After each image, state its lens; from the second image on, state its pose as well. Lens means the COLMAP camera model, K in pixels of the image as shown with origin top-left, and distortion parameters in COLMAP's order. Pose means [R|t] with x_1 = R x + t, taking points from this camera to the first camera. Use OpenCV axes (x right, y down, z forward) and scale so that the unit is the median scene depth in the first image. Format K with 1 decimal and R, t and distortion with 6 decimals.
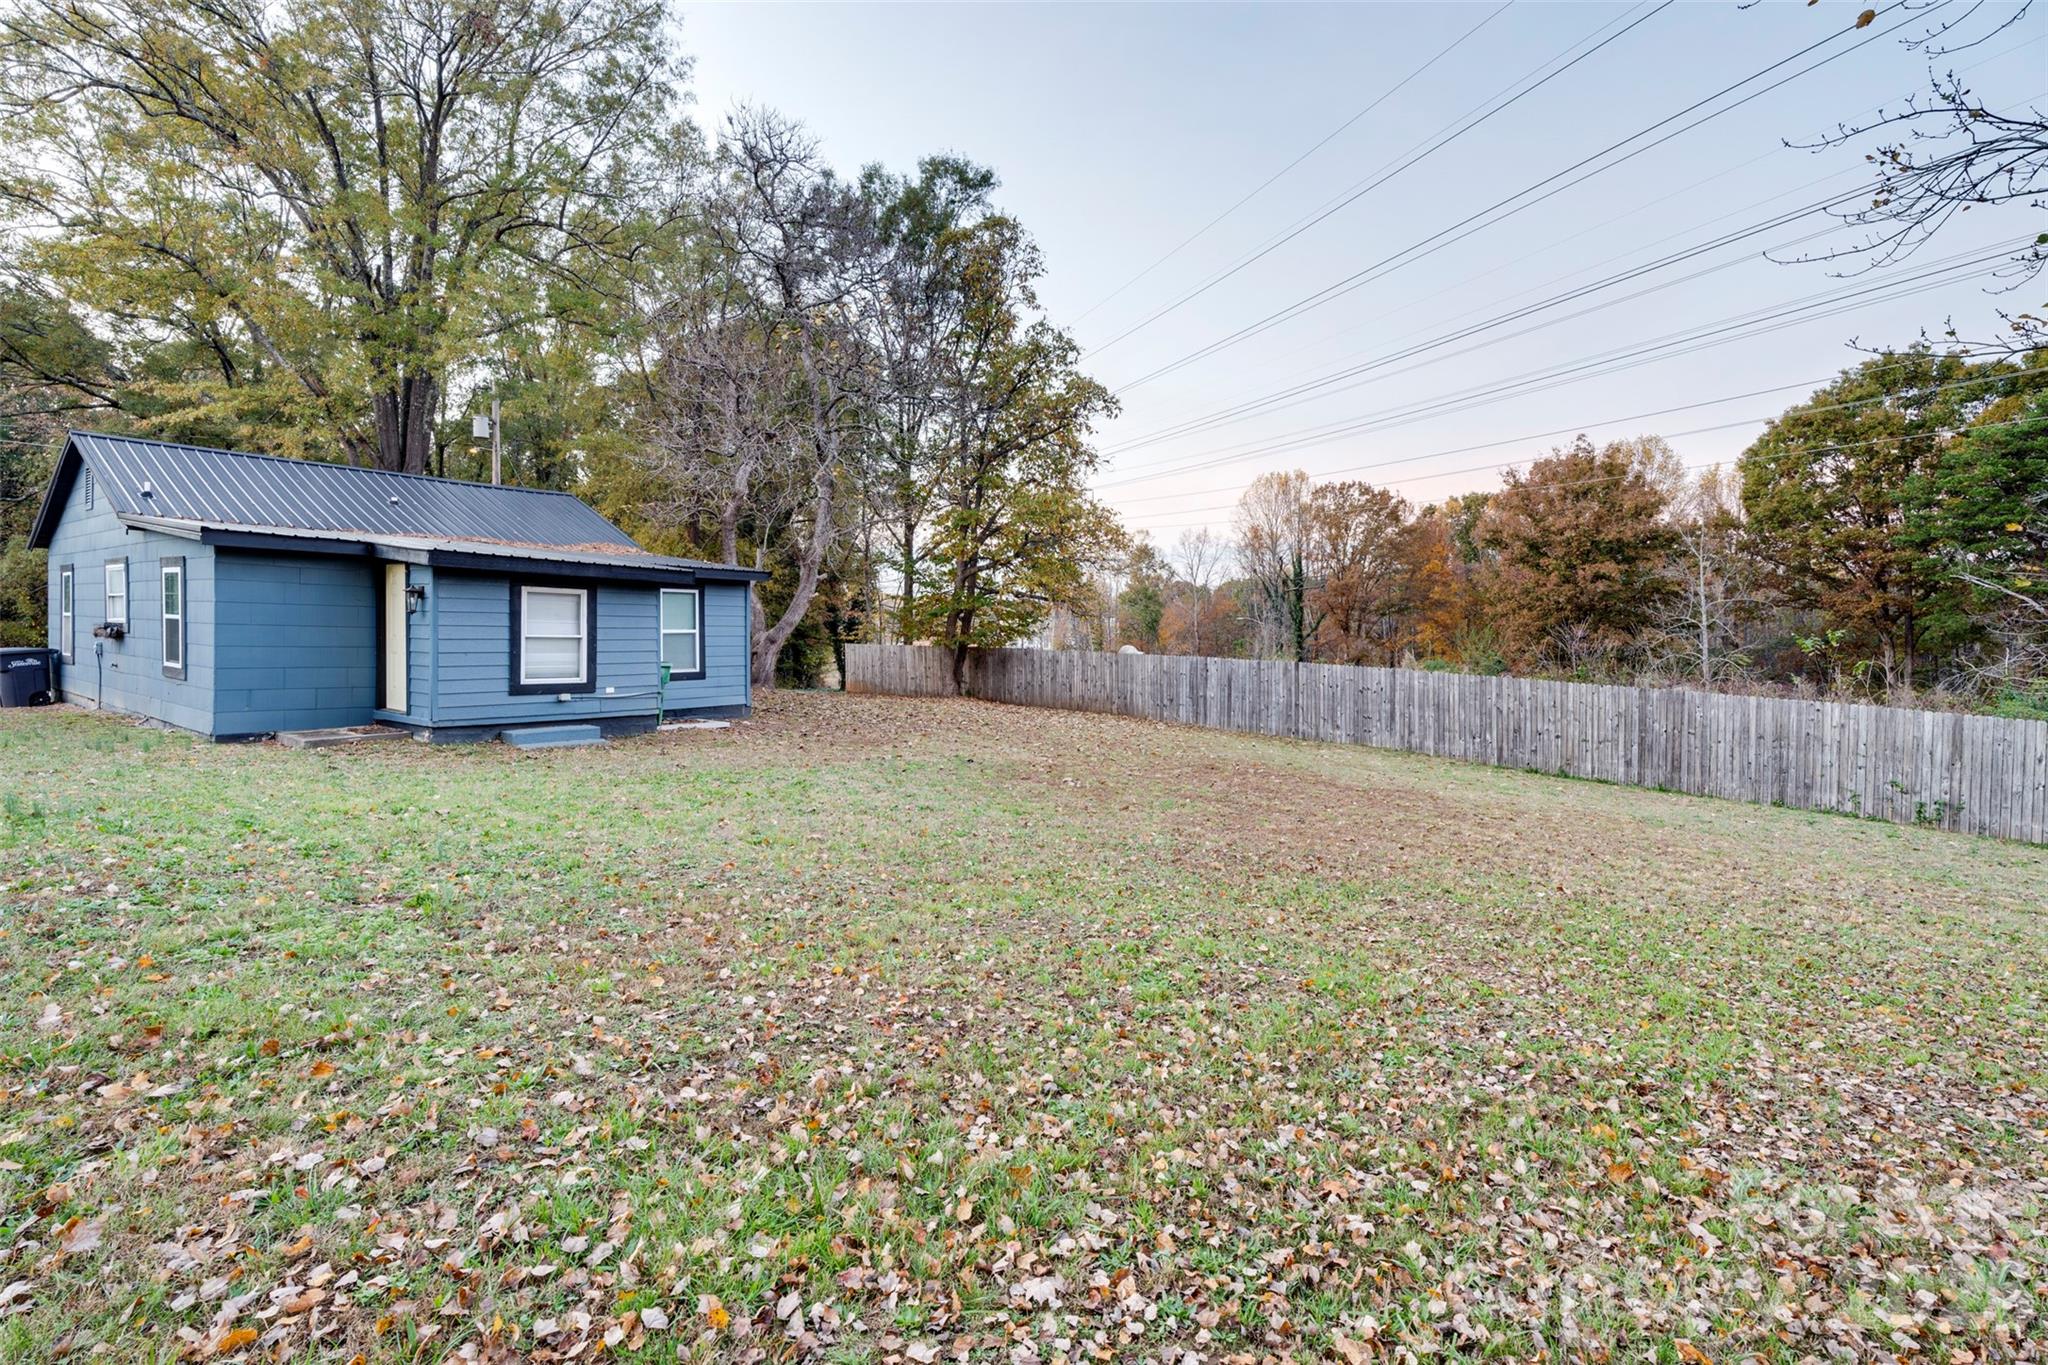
lens RADIAL K [[903.8, 0, 1024.0], [0, 903.8, 682.5], [0, 0, 1]] dist [-0.002181, -0.000513]
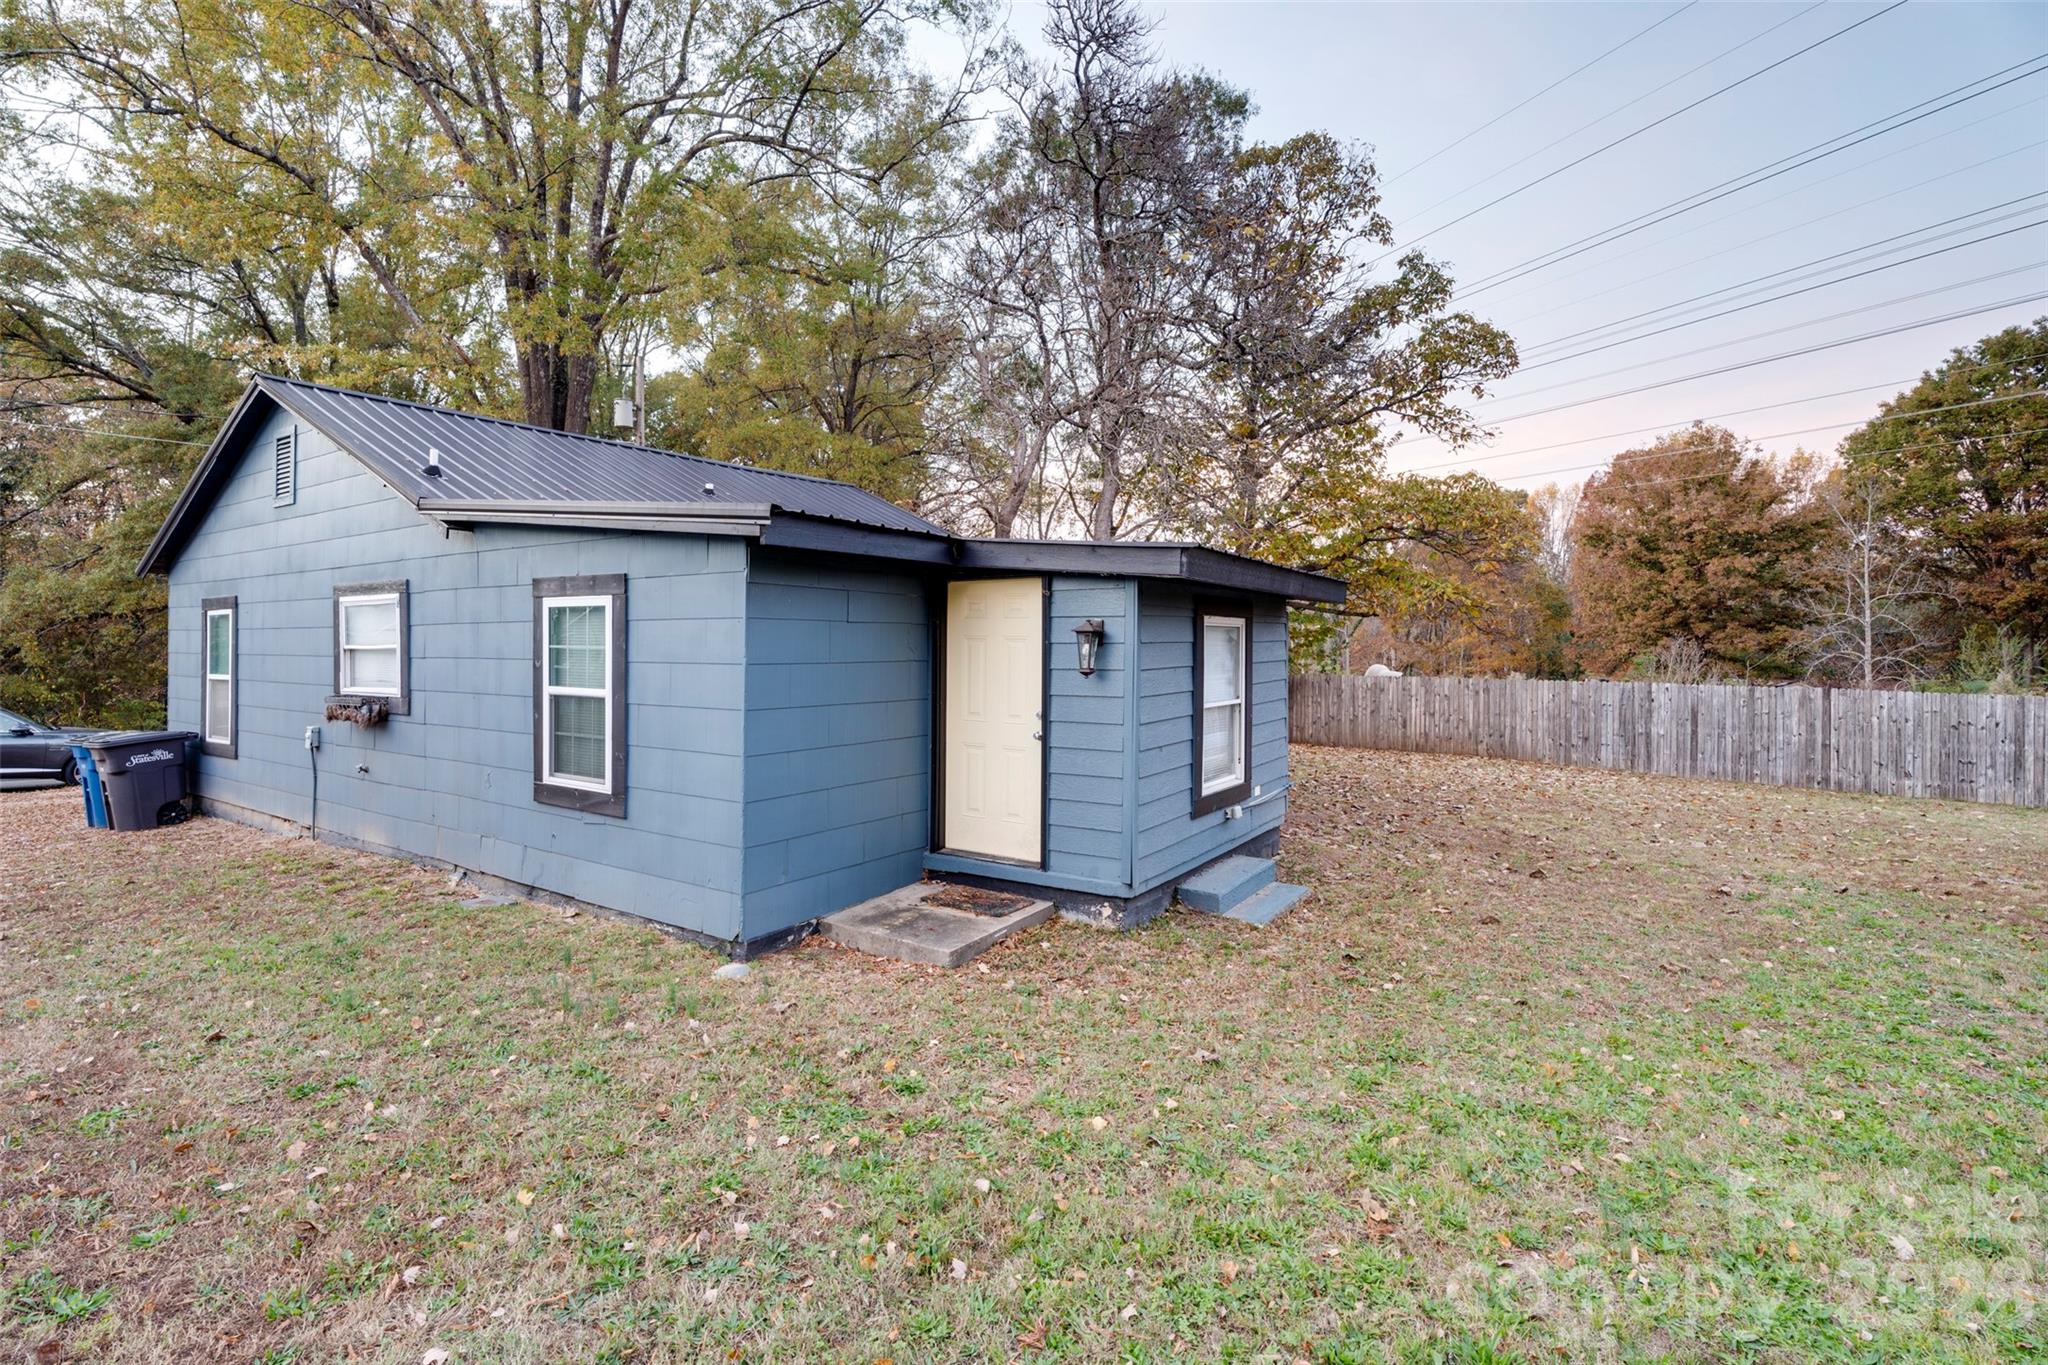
lens RADIAL K [[919.8, 0, 1023.0], [0, 919.8, 667.3], [0, 0, 1]] dist [-0.000286, -0.000241]
pose [[0.999181, -0.026318, 0.030746, -0.359936], [0.027220, 0.999200, -0.029313, -0.033231], [-0.029950, 0.030126, 0.999097, 0.237607]]
